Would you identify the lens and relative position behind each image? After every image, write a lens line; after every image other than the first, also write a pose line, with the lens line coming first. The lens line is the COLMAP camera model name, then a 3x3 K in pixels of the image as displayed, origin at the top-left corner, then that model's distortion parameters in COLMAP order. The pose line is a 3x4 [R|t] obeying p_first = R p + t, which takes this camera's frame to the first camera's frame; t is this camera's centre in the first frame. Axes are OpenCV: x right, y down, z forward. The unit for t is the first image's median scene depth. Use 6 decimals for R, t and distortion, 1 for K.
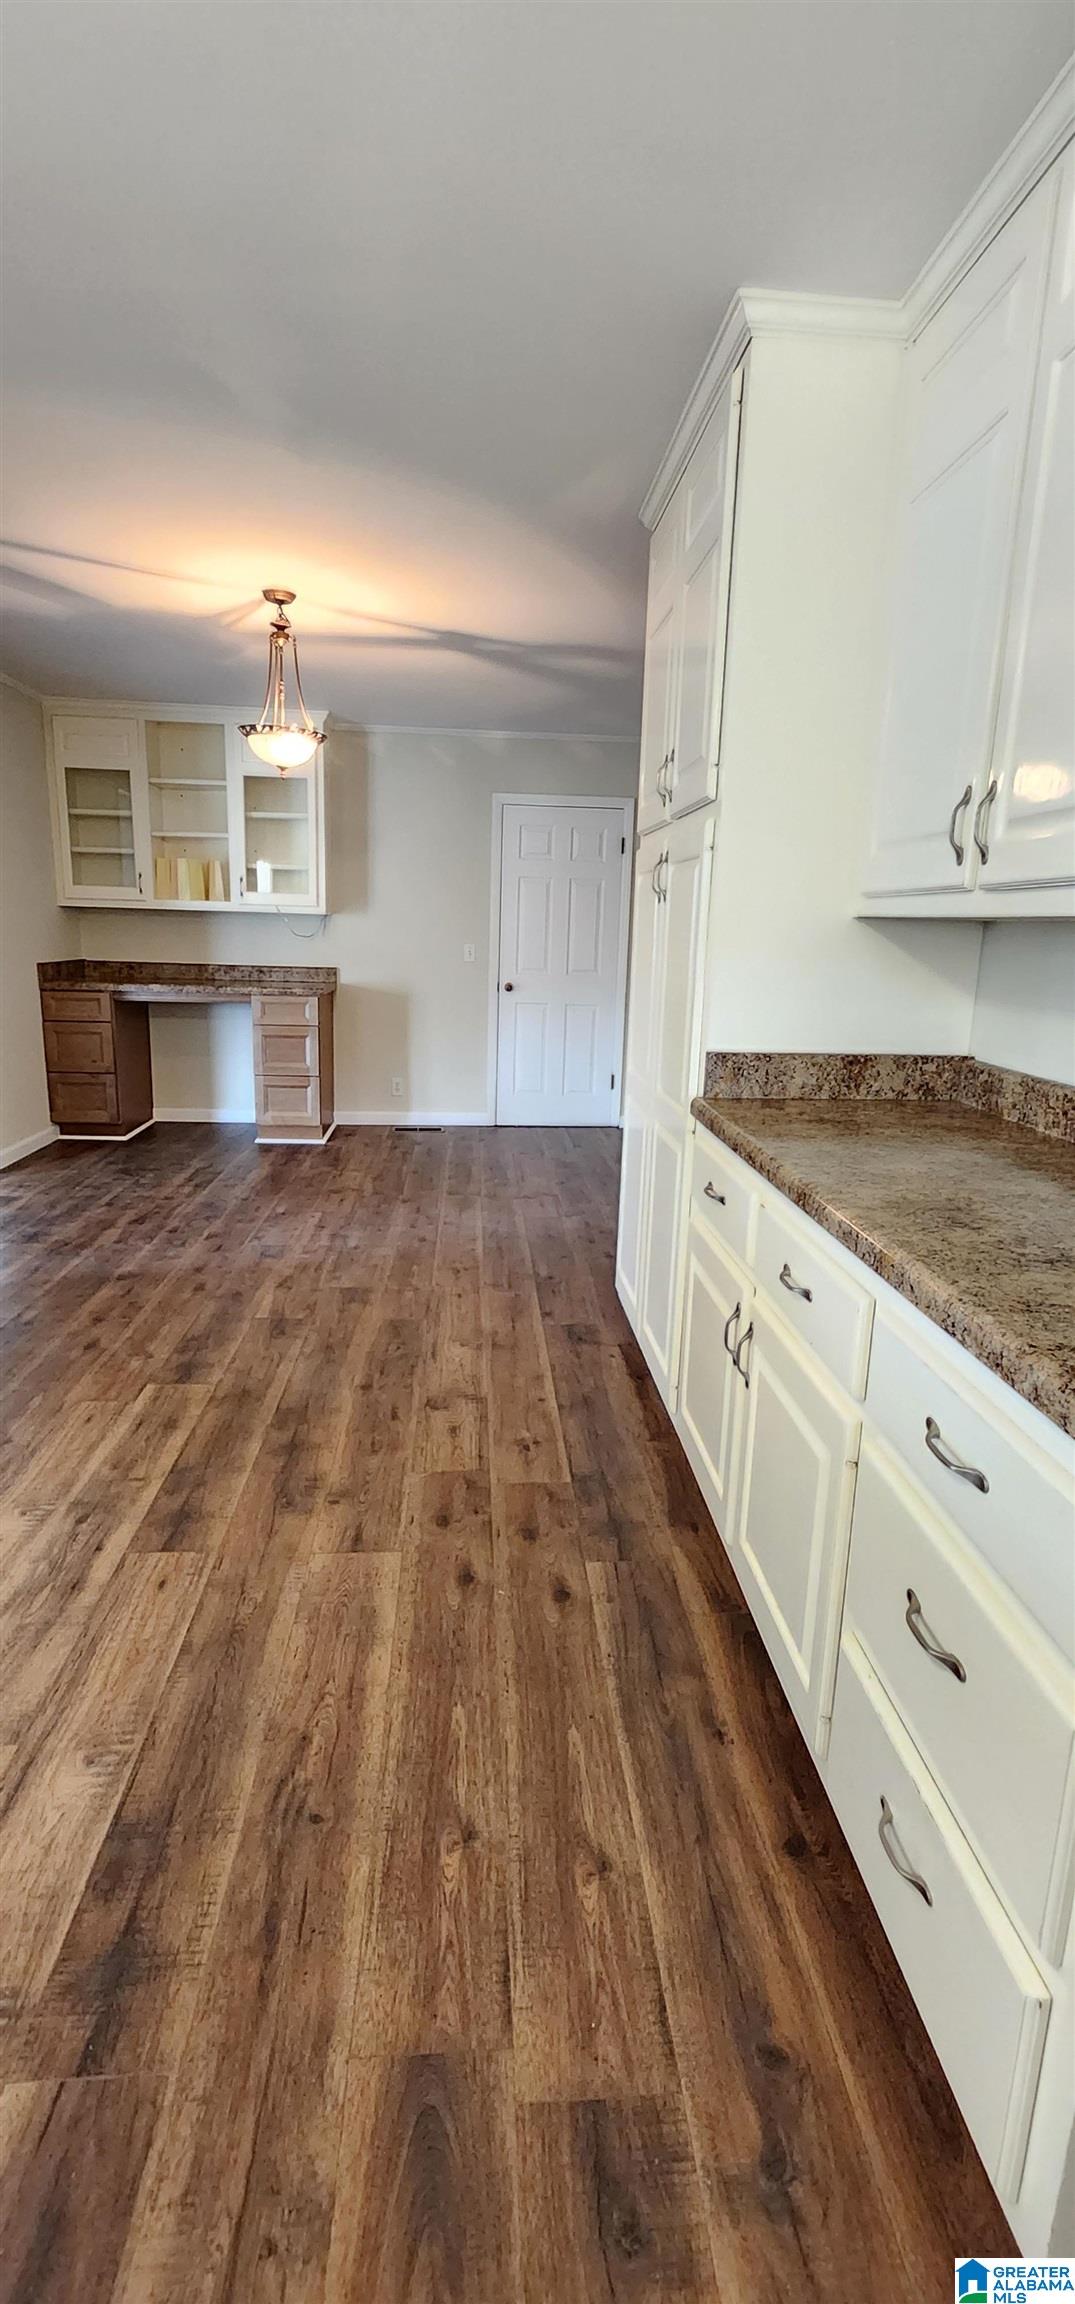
lens RADIAL K [[939.8, 0, 536.2], [0, 939.8, 1128.3], [0, 0, 1]] dist [-0.000980, 0.000327]
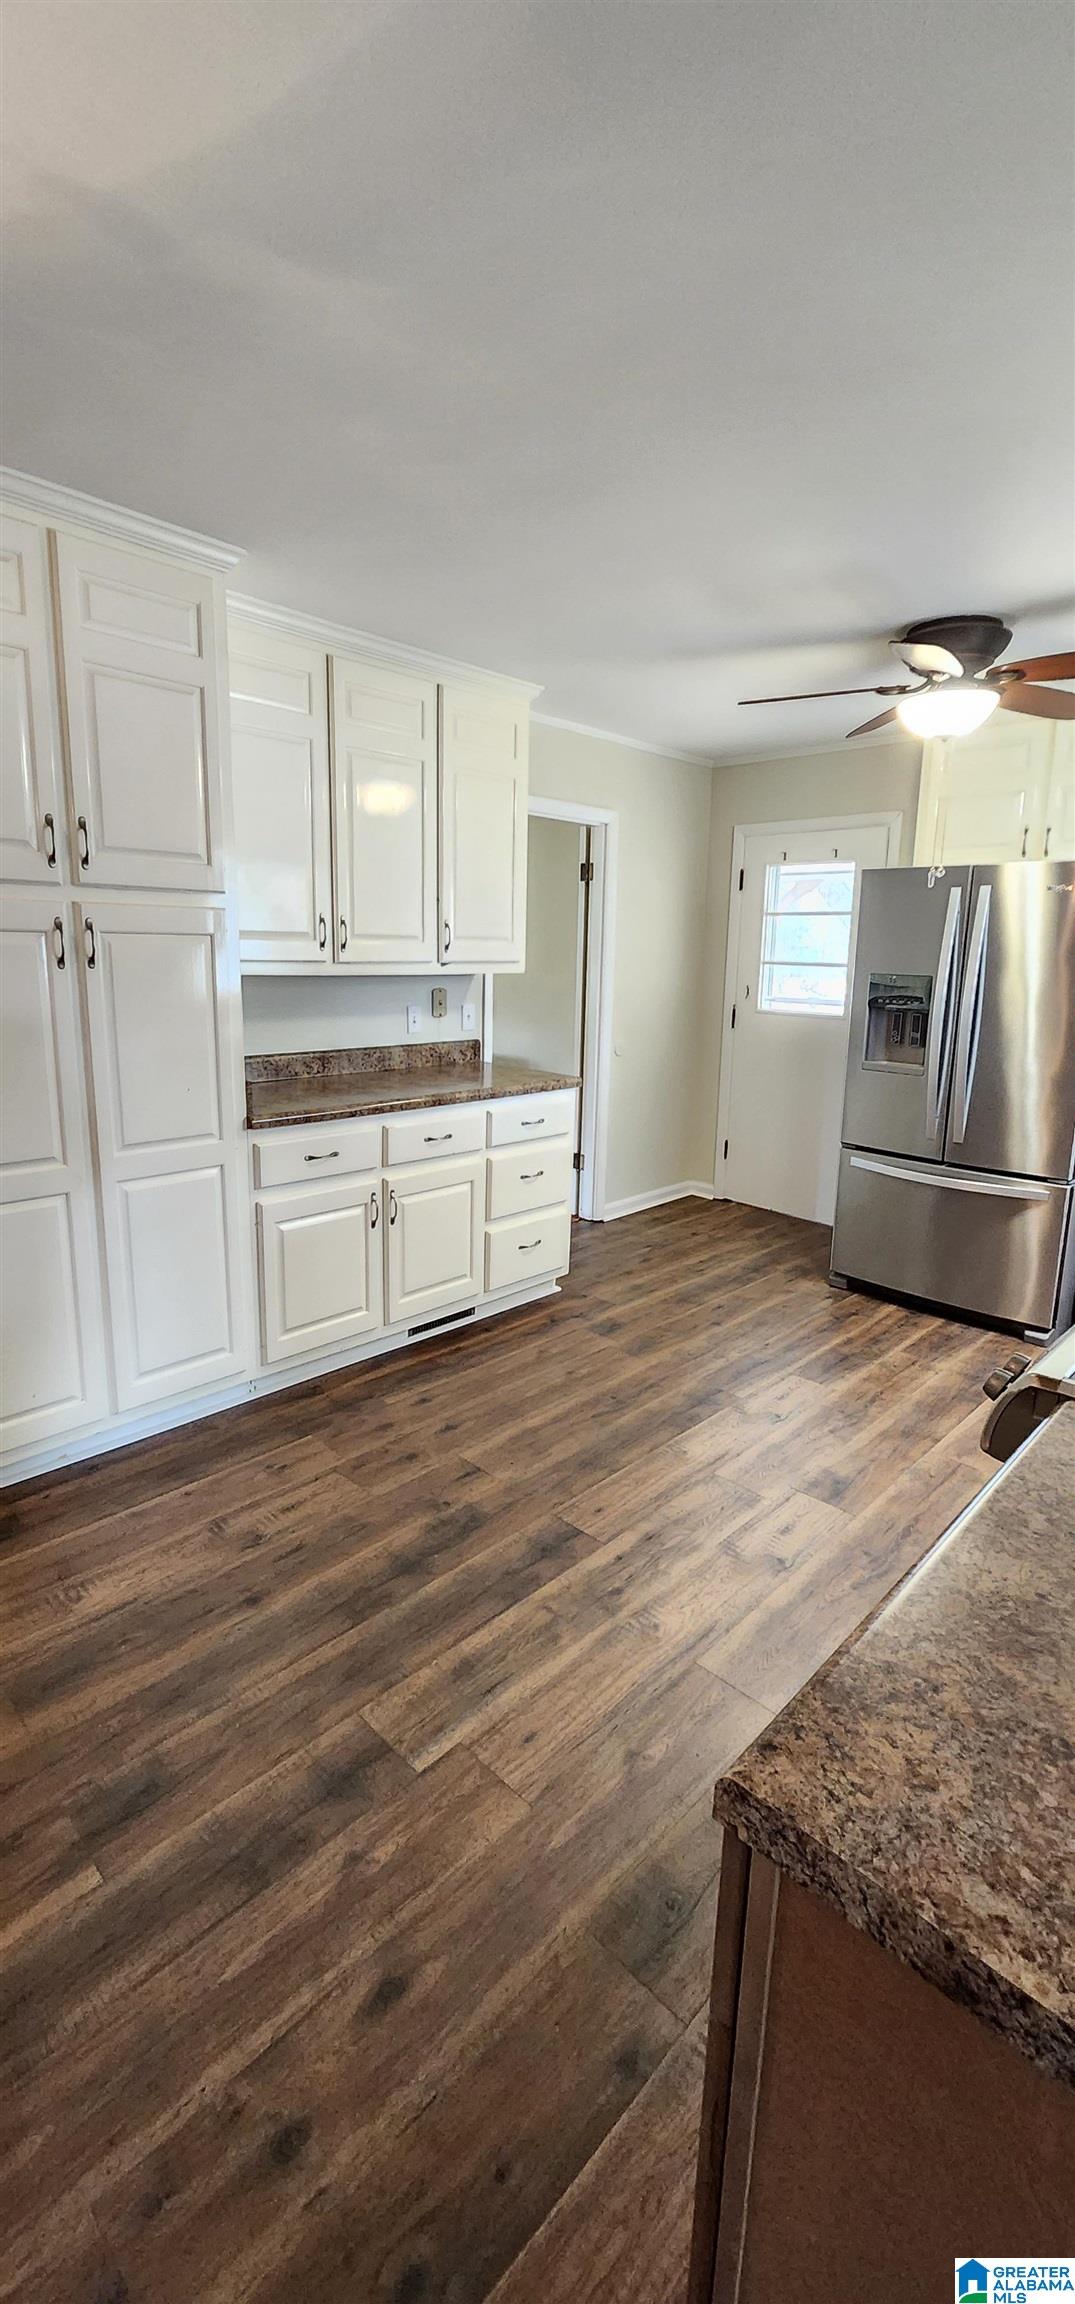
lens RADIAL K [[939.8, 0, 536.2], [0, 939.8, 1128.3], [0, 0, 1]] dist [-0.000980, 0.000327]
pose [[-0.660953, -0.182131, 0.727990, -1.036294], [0.119523, 0.932167, 0.341729, -0.411949], [-0.740848, 0.312878, -0.594350, 1.446461]]
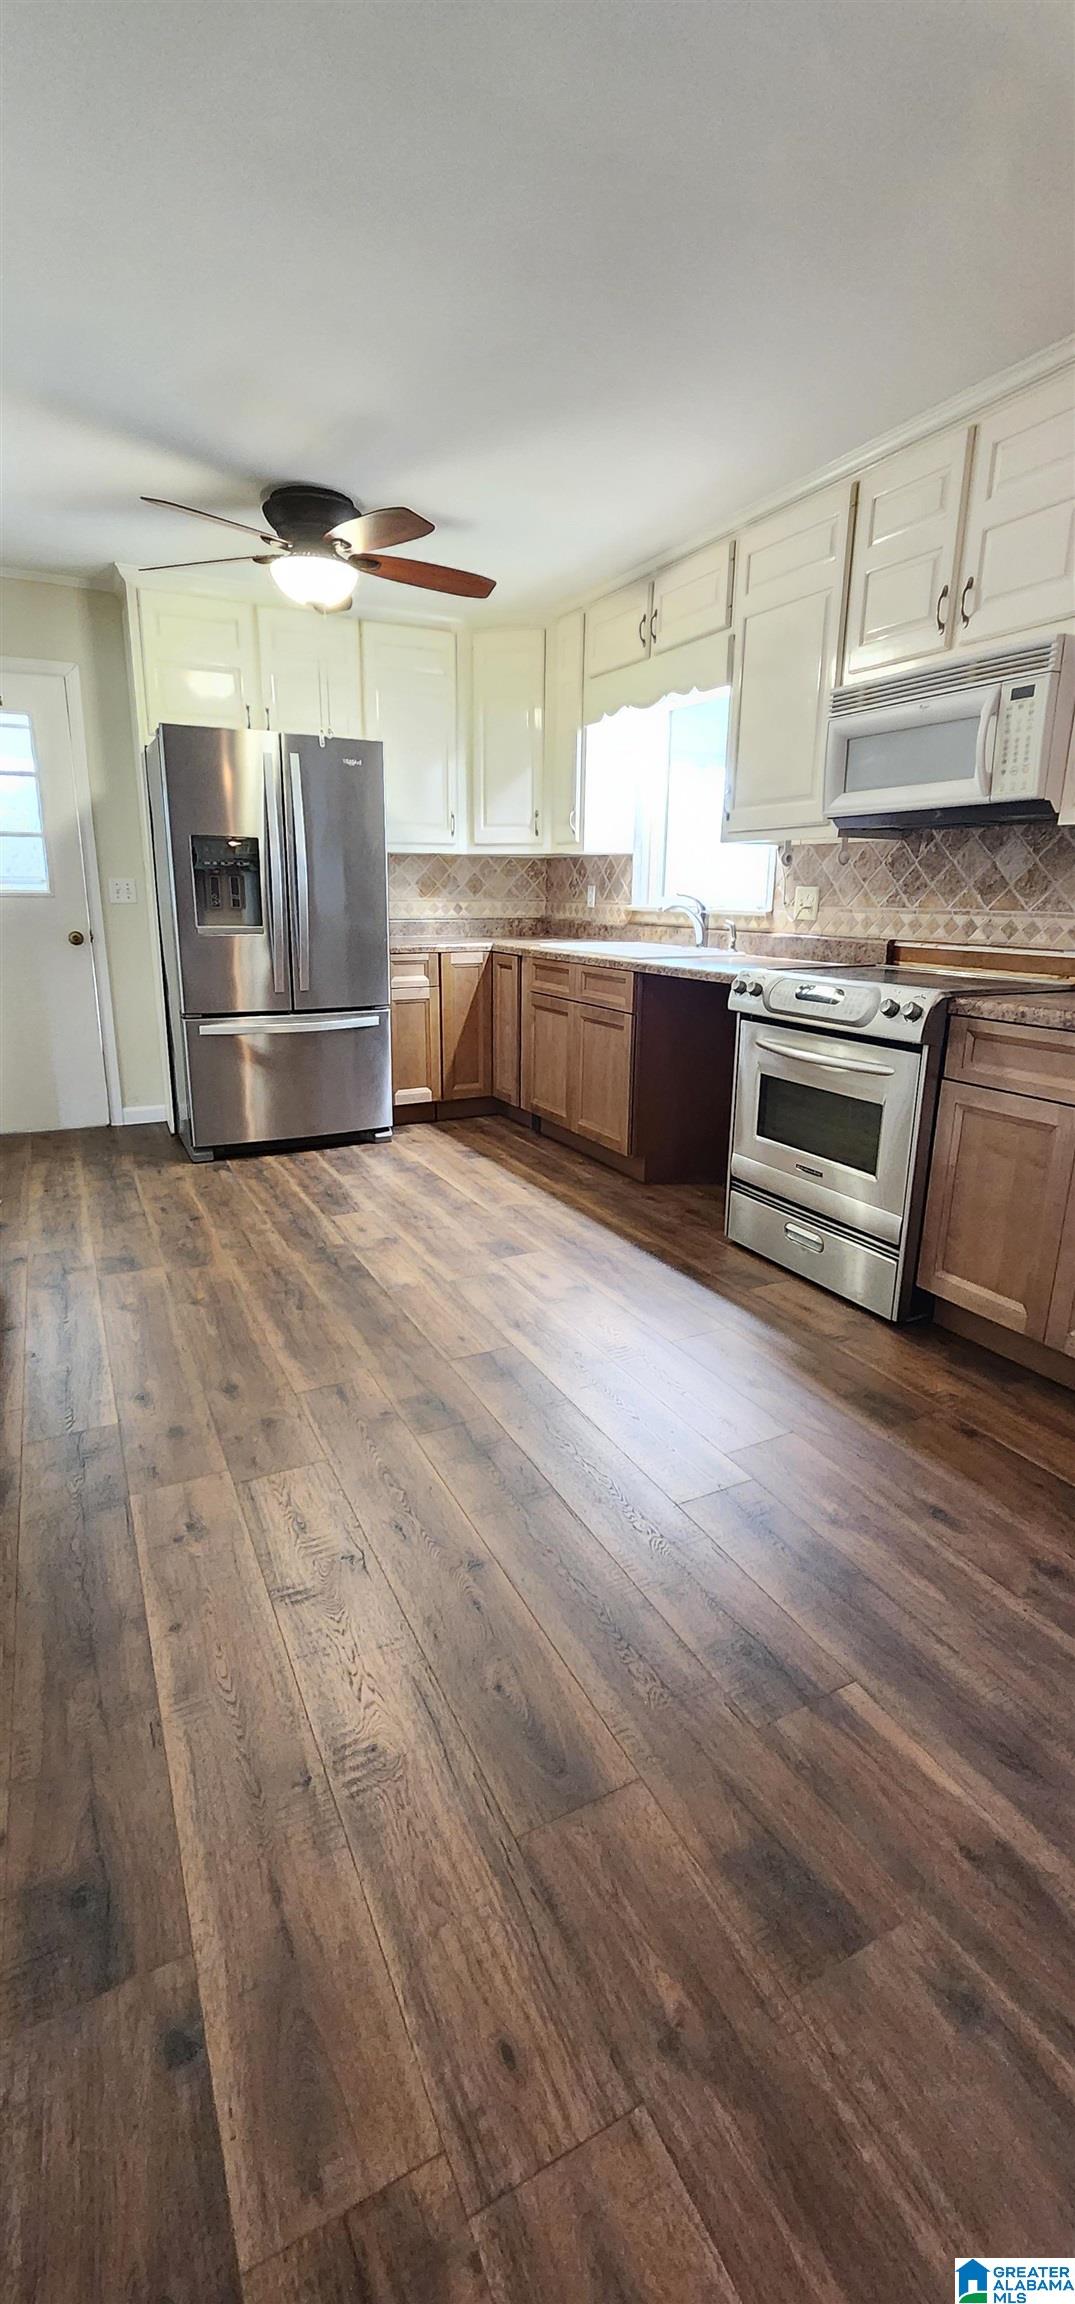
lens RADIAL K [[939.8, 0, 536.2], [0, 939.8, 1128.3], [0, 0, 1]] dist [-0.000980, 0.000327]
pose [[-0.919313, 0.056884, -0.389395, 0.011375], [-0.119899, 0.901965, 0.414830, -0.311433], [0.374817, 0.428047, -0.822367, 1.739240]]
